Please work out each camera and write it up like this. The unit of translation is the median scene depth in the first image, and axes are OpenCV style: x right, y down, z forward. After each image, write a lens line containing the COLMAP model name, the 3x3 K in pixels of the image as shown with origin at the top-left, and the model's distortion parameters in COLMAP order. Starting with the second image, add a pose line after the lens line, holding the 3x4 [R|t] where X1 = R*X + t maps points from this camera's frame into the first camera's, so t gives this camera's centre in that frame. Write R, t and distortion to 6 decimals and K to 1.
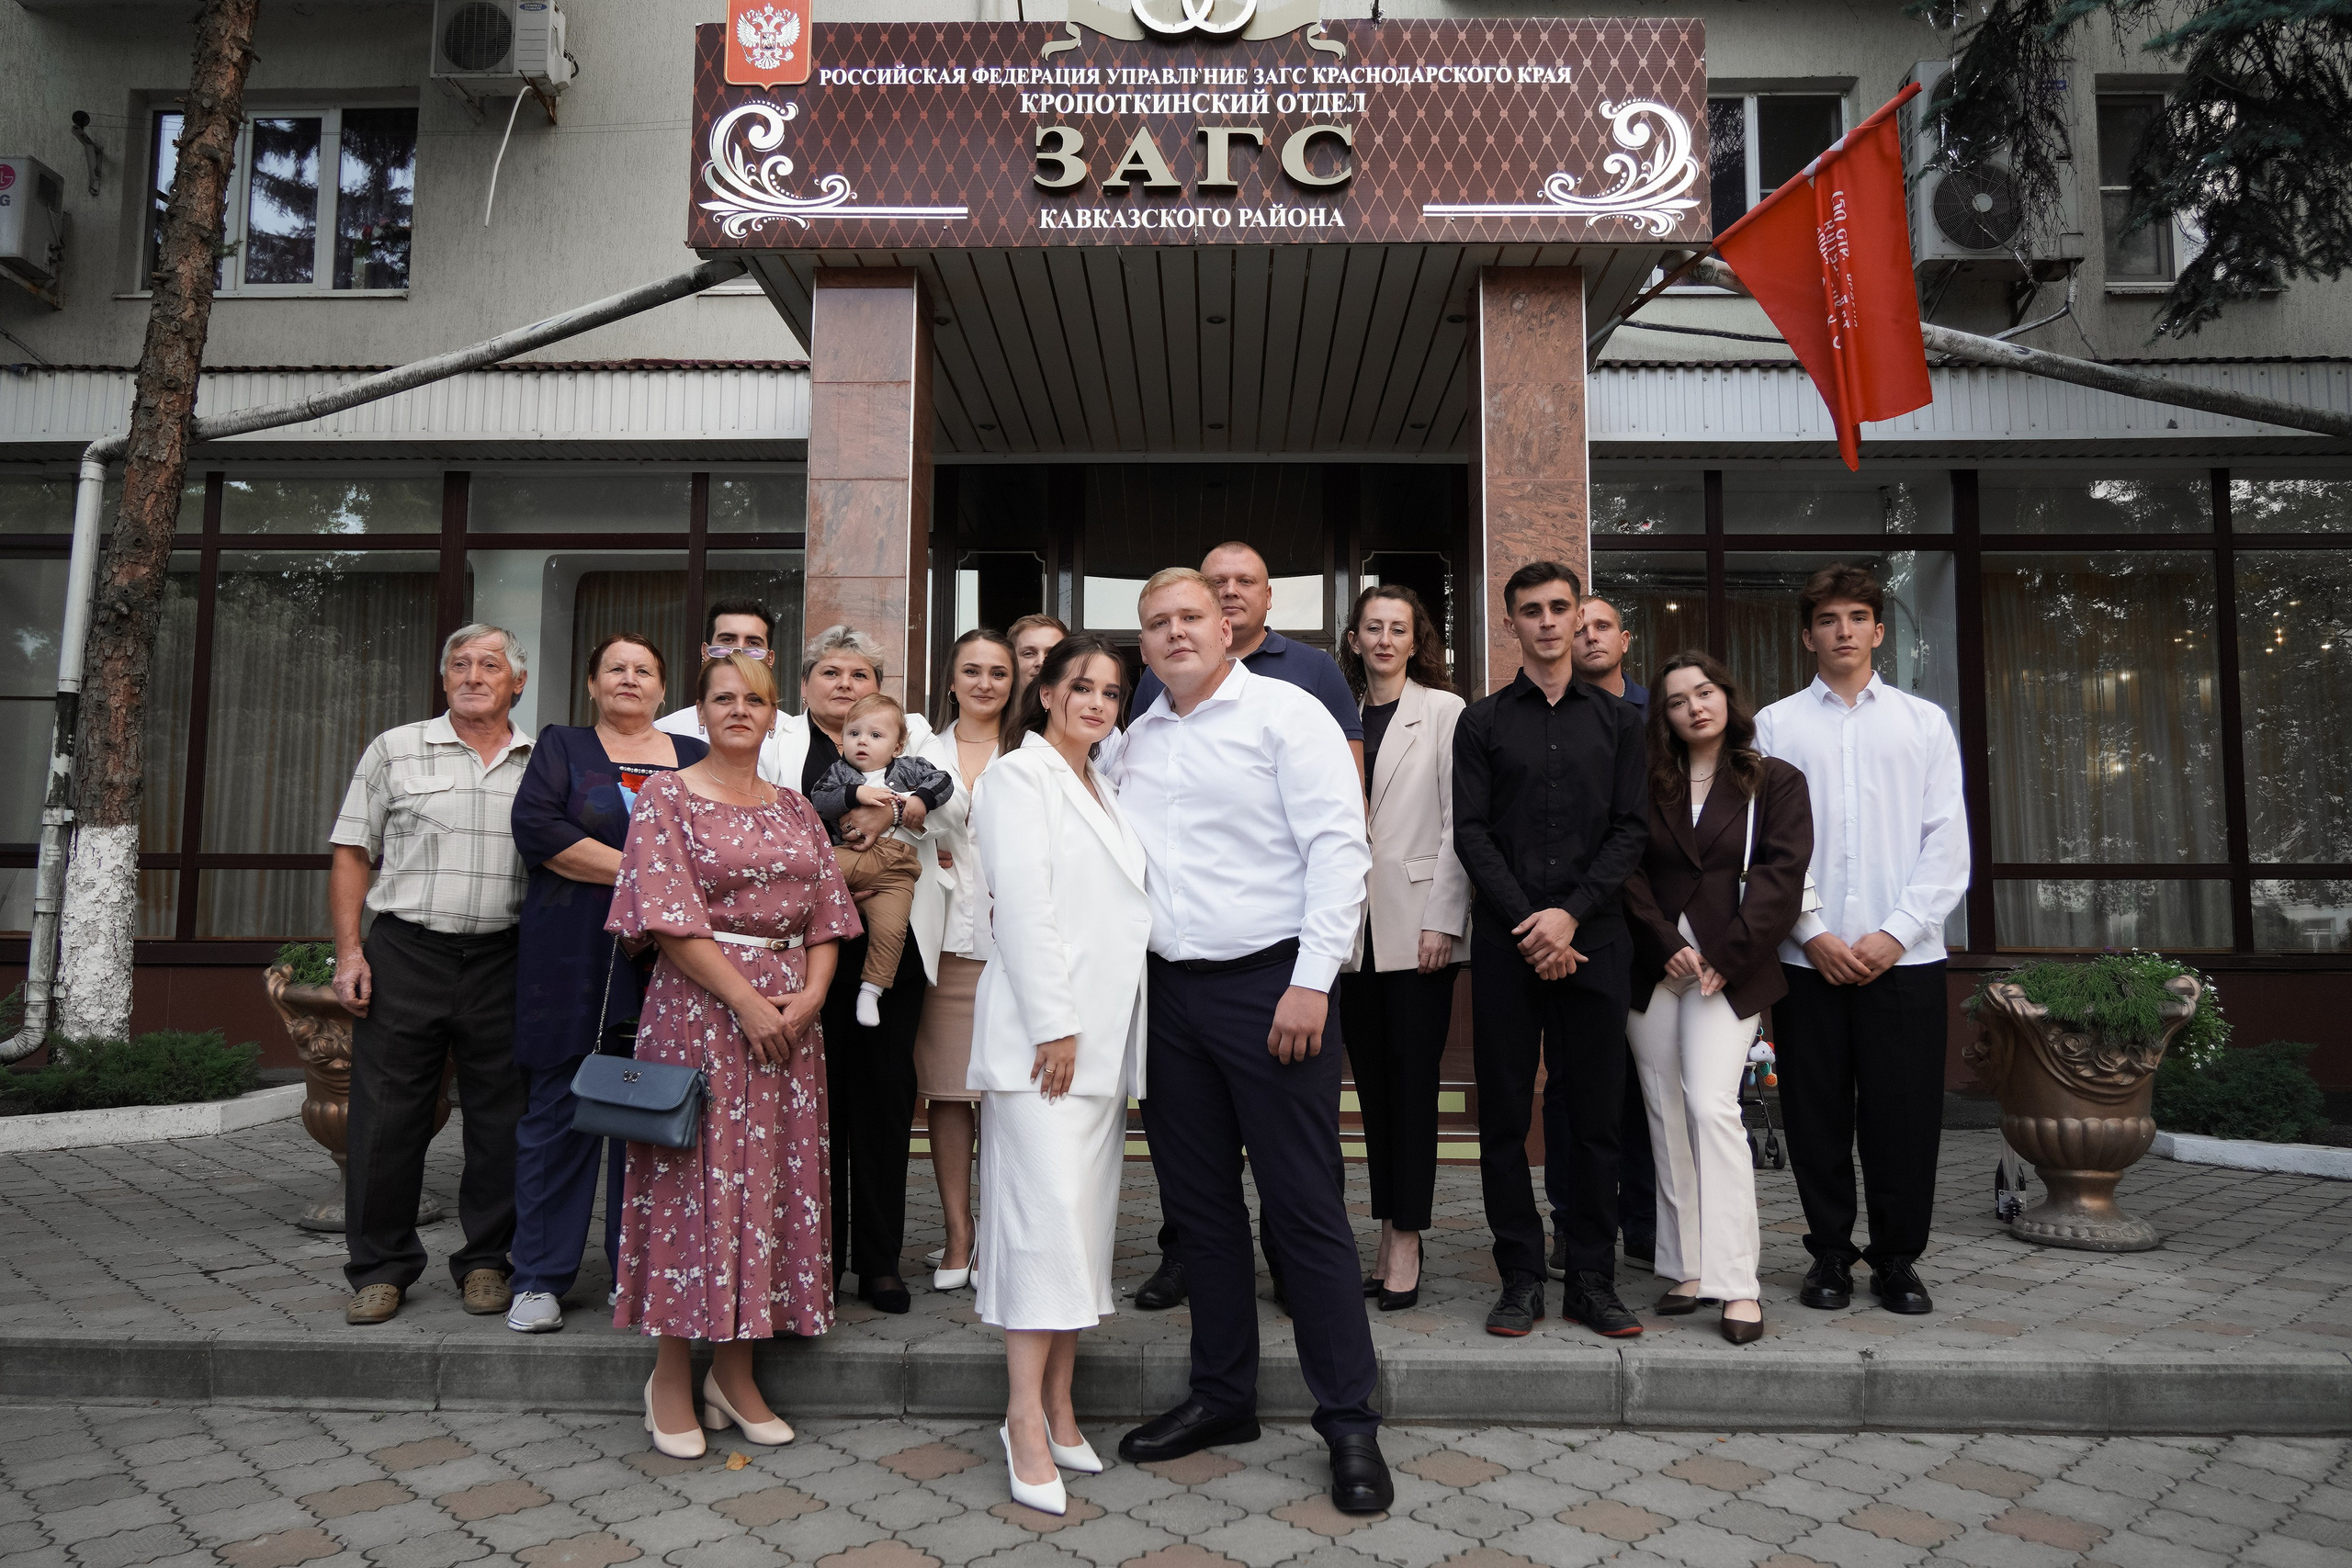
lens RADIAL K [[1704.9, 0, 1179.6], [0, 1704.9, 796.7], [0, 0, 1]] dist [-0.005906, 0.000478]
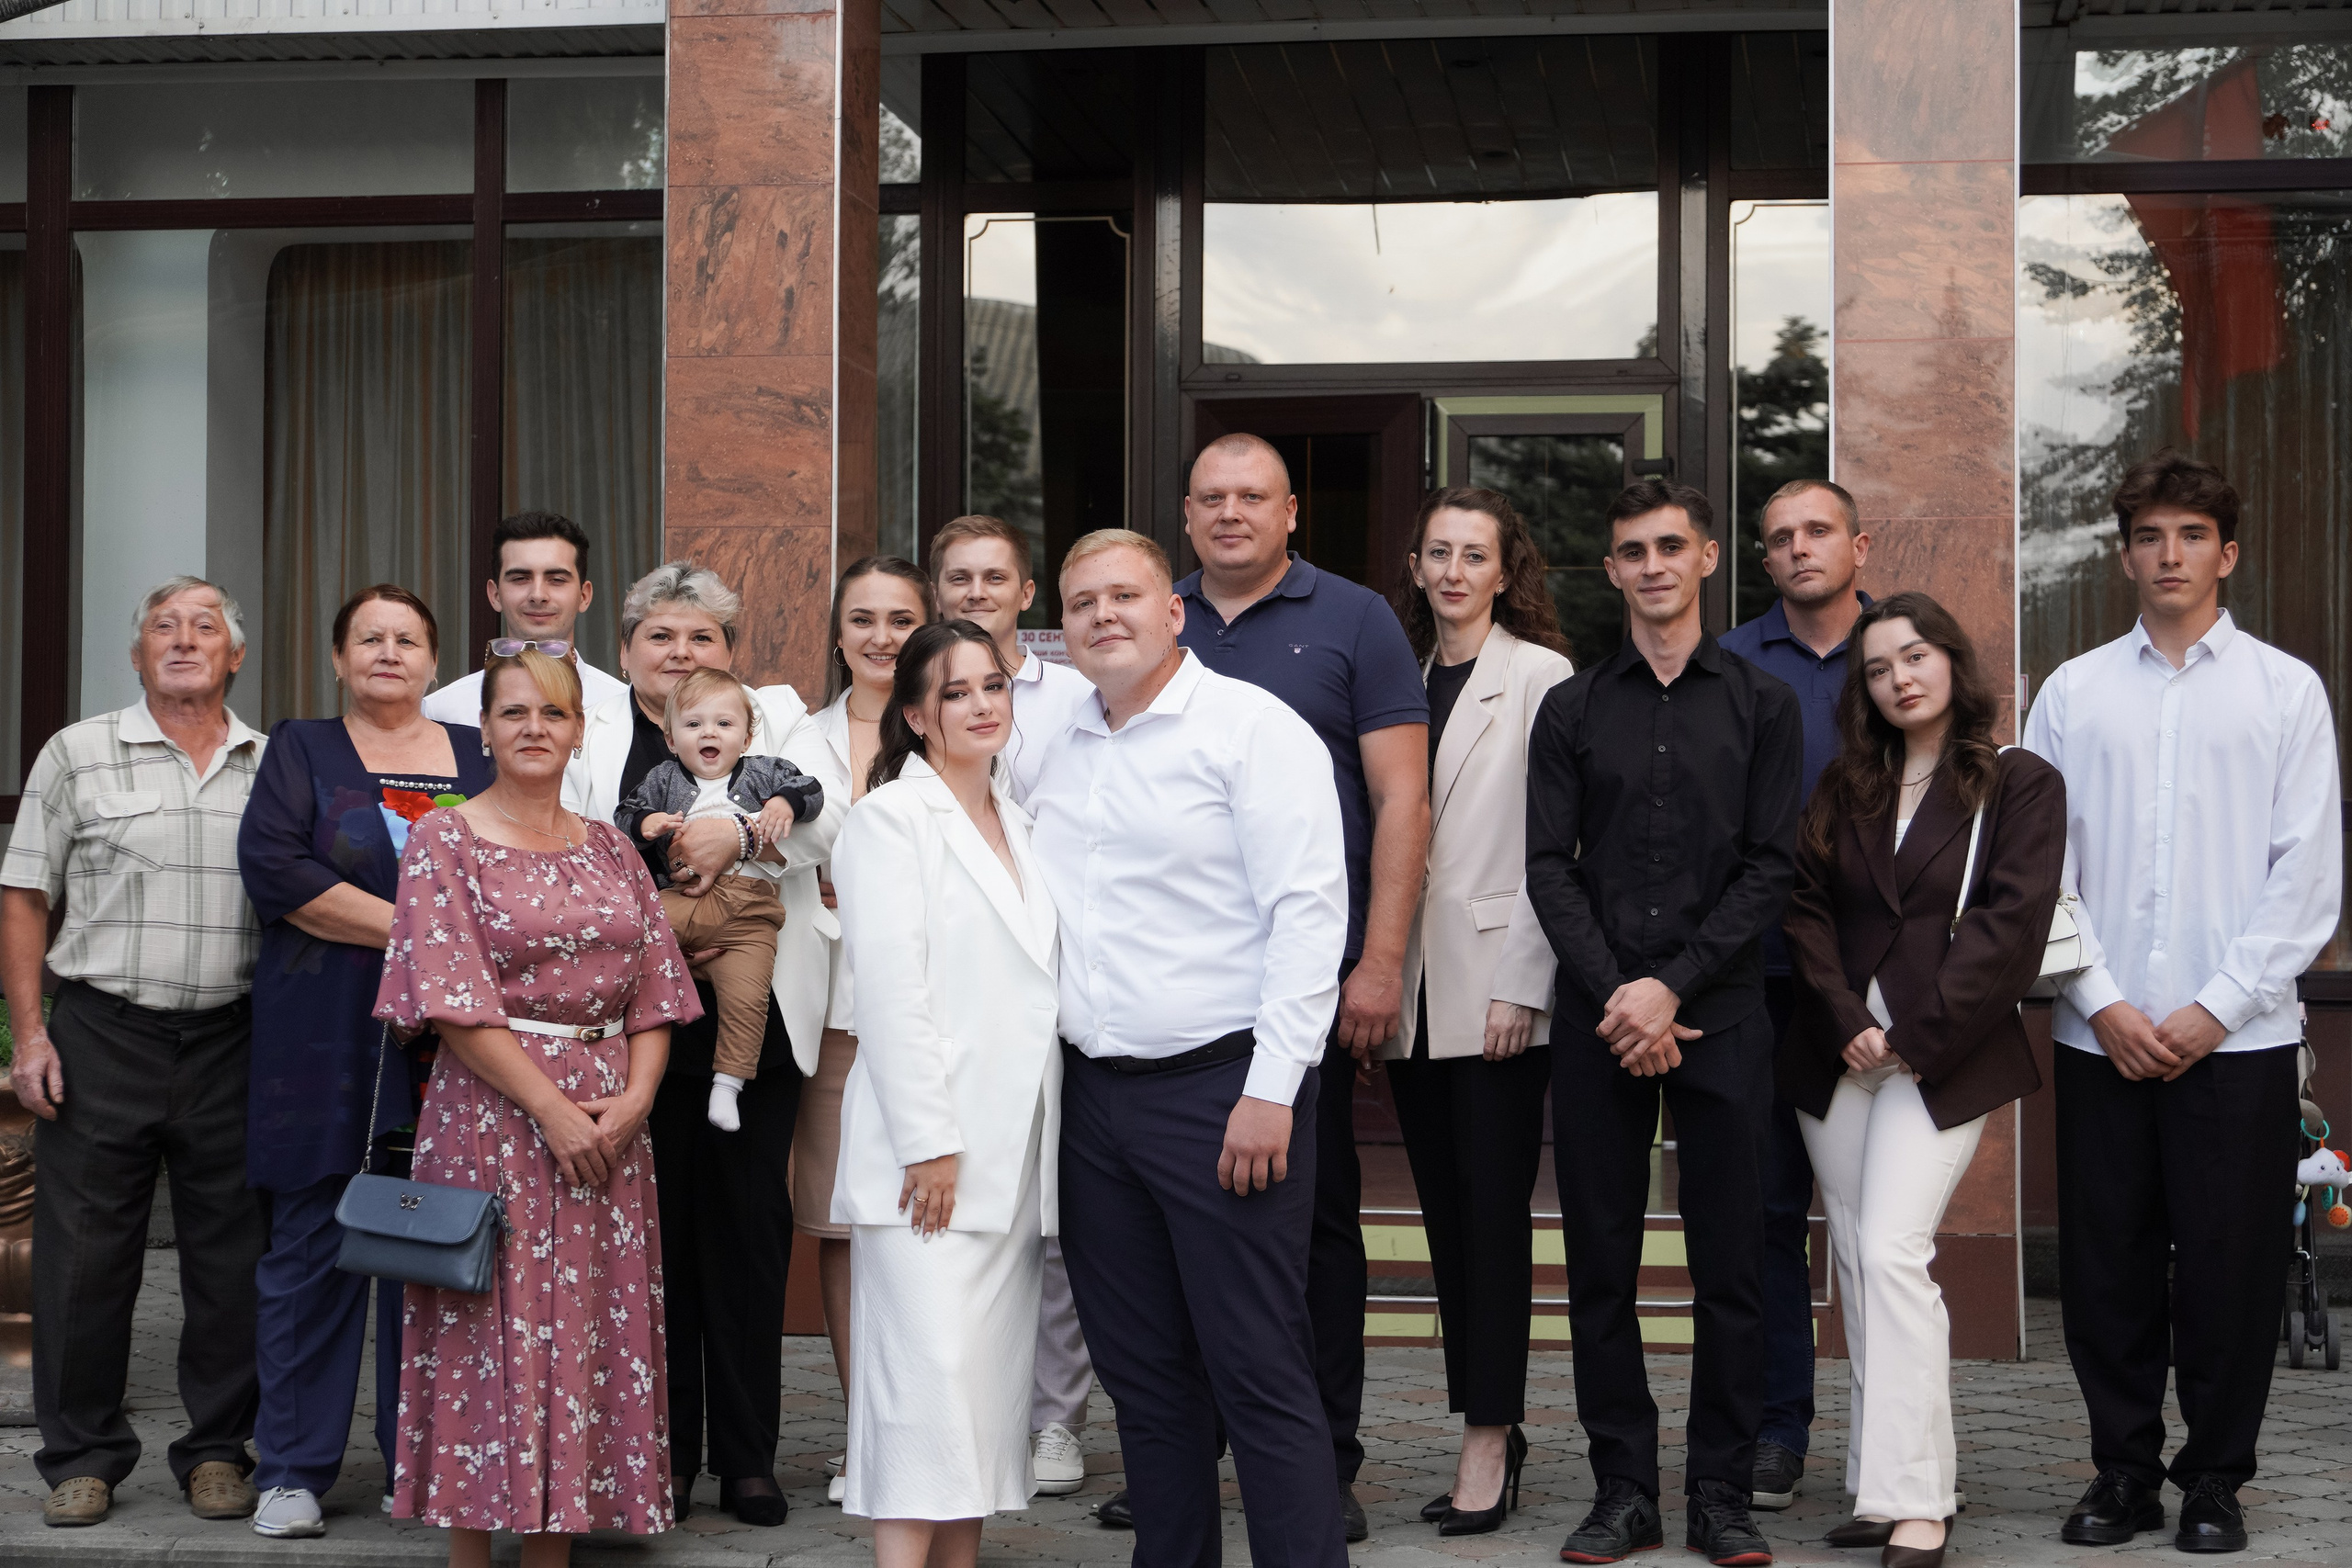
lens RADIAL K [[4260.3, 0, 1175.1], [0, 4260.3, 781.8], [0, 0, 1]] dist [0.051128, -0.169939]
pose [[0.992452, -0.005043, -0.122532, 0.240957], [0.013044, 0.997827, 0.064589, -0.135267], [0.121940, -0.065700, 0.990361, -0.794409]]
